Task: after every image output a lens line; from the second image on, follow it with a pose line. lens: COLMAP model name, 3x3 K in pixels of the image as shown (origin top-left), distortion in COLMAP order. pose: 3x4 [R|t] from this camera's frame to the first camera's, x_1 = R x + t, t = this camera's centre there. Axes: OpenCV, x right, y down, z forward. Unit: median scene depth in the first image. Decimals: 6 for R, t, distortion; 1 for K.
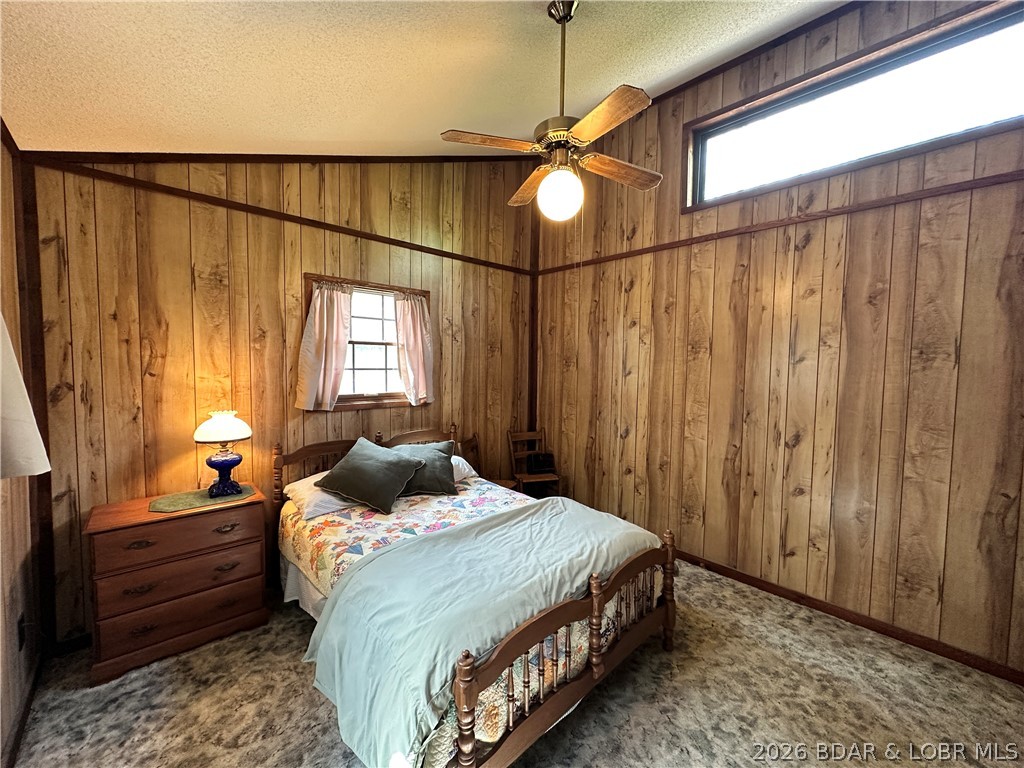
lens RADIAL K [[405.5, 0, 509.4], [0, 405.5, 386.8], [0, 0, 1]] dist [-0.002524, 0.000513]
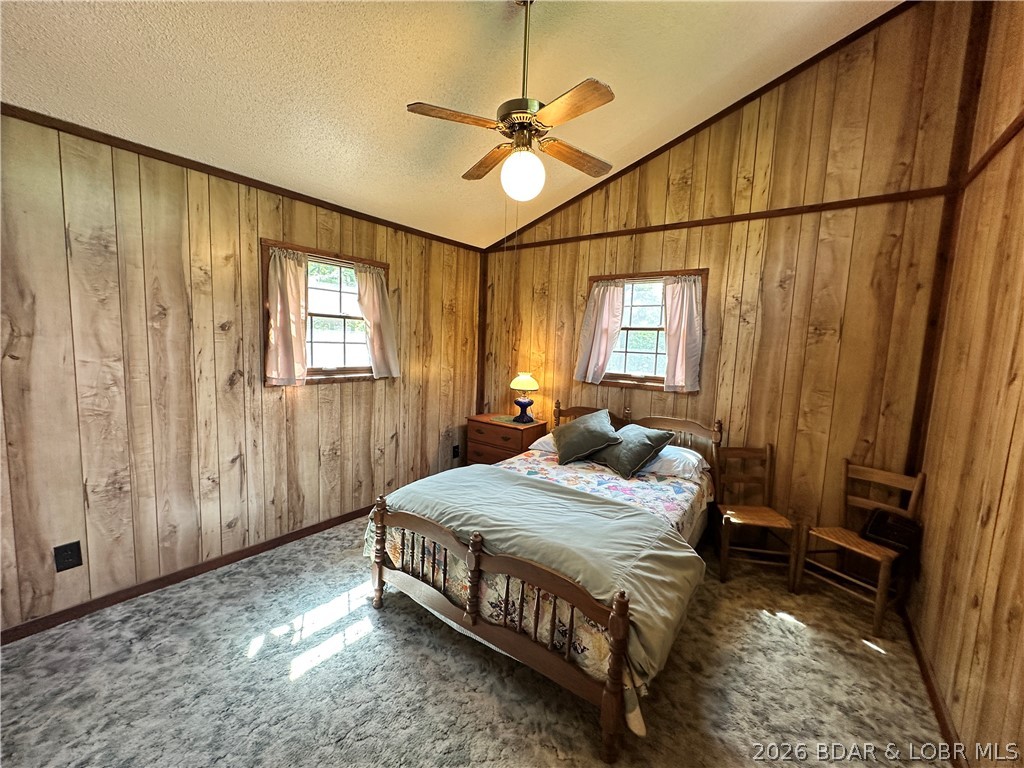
lens RADIAL K [[405.5, 0, 517.4], [0, 405.5, 388.6], [0, 0, 1]] dist [-0.002524, 0.000513]
pose [[0.193817, 0.105085, -0.975393, 0.775870], [-0.091832, 0.991824, 0.088608, -0.016410], [0.976730, 0.072398, 0.201883, 0.535492]]
